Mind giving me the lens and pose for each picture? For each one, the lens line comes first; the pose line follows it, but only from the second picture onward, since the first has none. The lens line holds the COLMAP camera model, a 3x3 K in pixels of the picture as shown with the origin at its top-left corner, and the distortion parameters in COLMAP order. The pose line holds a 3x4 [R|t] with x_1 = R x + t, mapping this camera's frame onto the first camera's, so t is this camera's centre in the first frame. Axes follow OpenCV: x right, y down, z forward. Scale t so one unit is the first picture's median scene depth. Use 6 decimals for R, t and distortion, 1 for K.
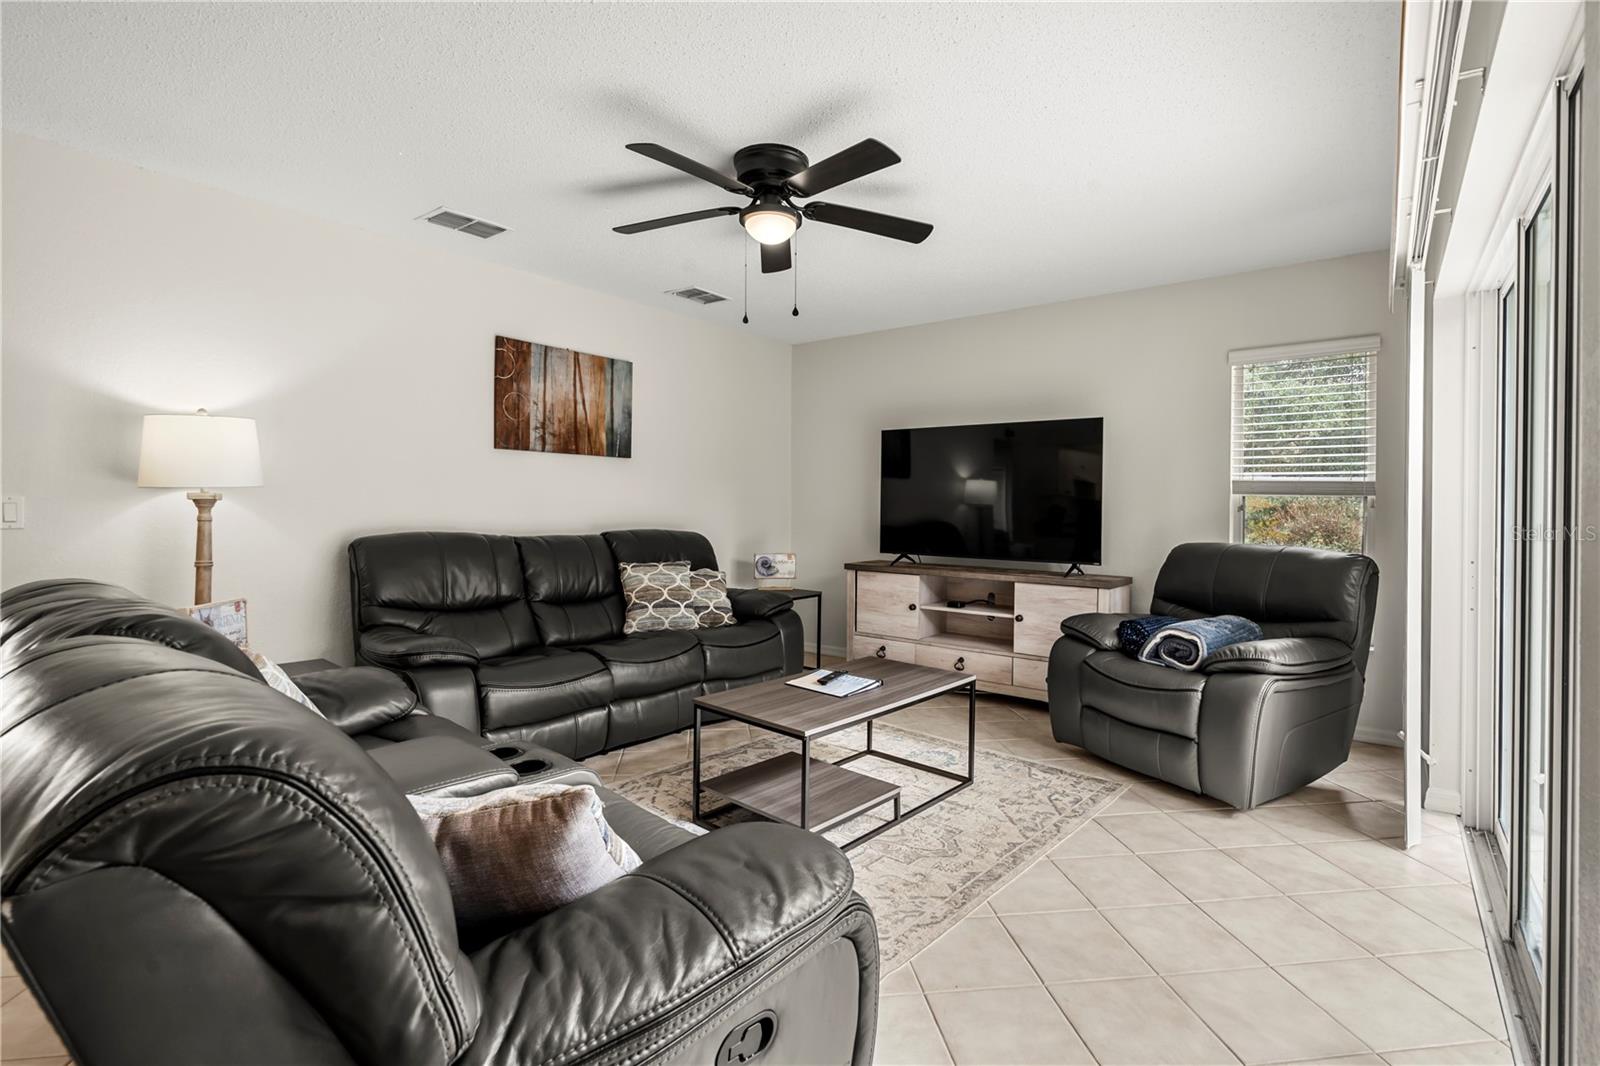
lens RADIAL K [[749.7, 0, 792.1], [0, 749.7, 513.7], [0, 0, 1]] dist [-0.000837, 0.000483]
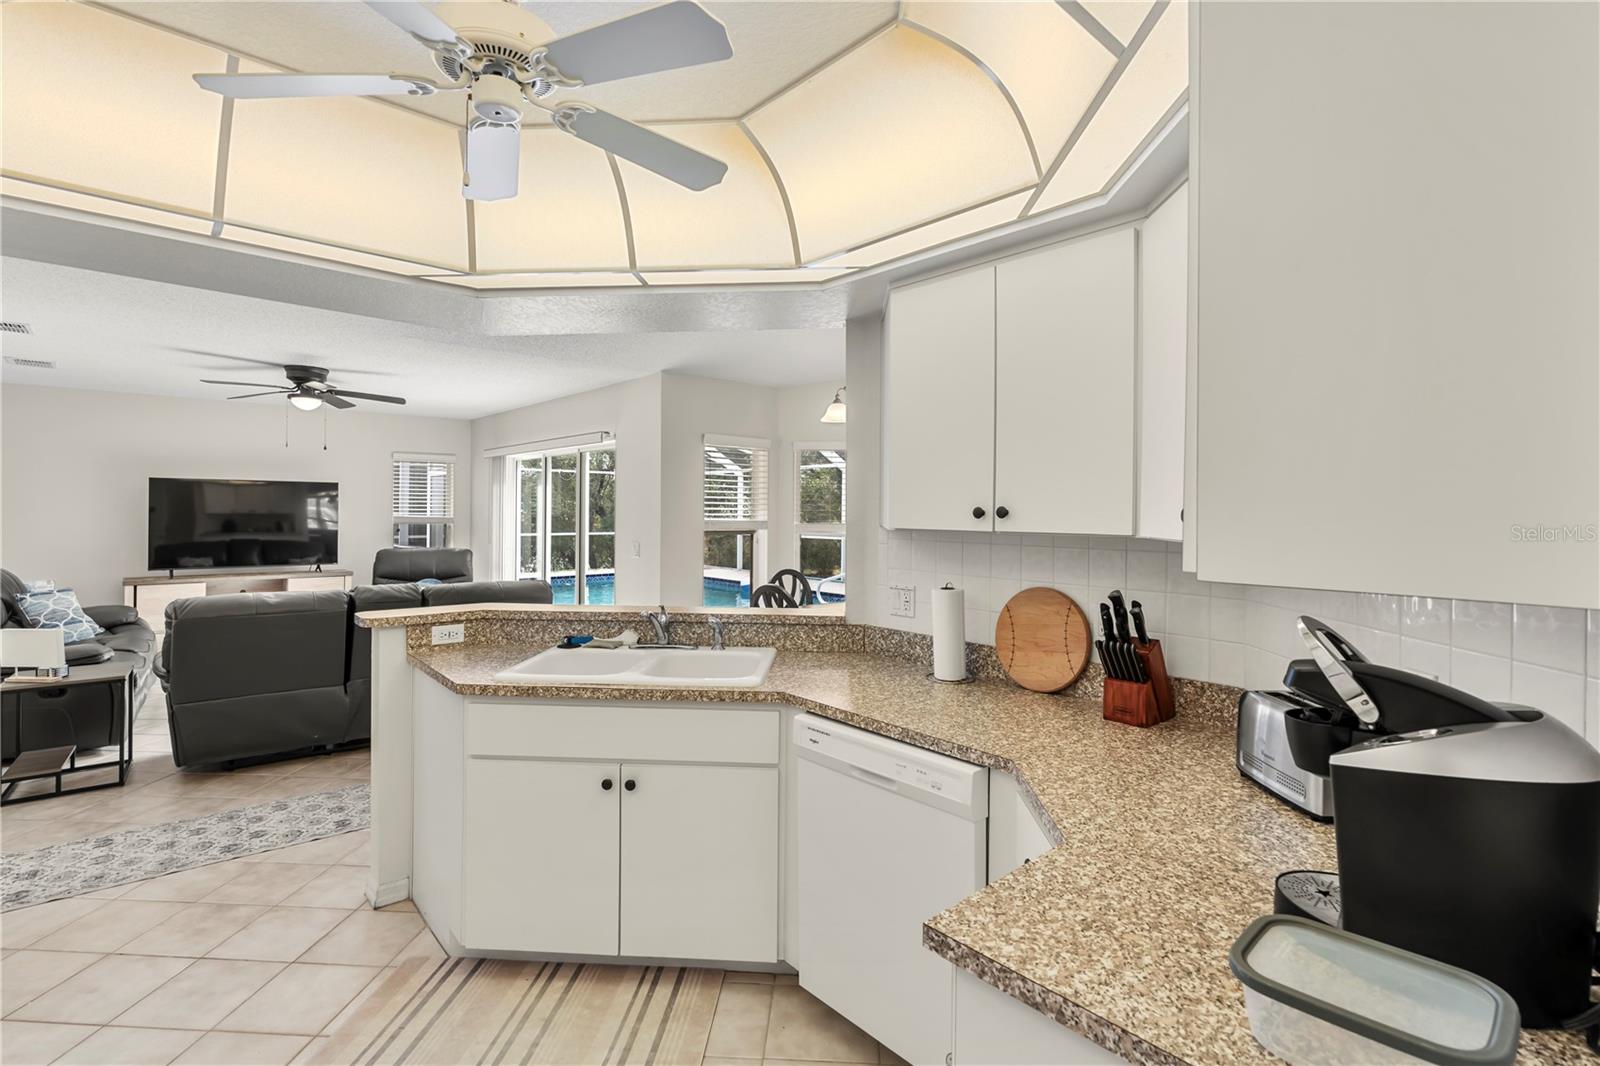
lens RADIAL K [[741.8, 0, 799.7], [0, 741.8, 509.2], [0, 0, 1]] dist [-0.002256, 0.000519]
pose [[0.184072, -0.007424, 0.982885, -1.146854], [0.008009, 0.999950, 0.006053, -0.065779], [-0.982880, 0.006758, 0.184122, -0.435554]]
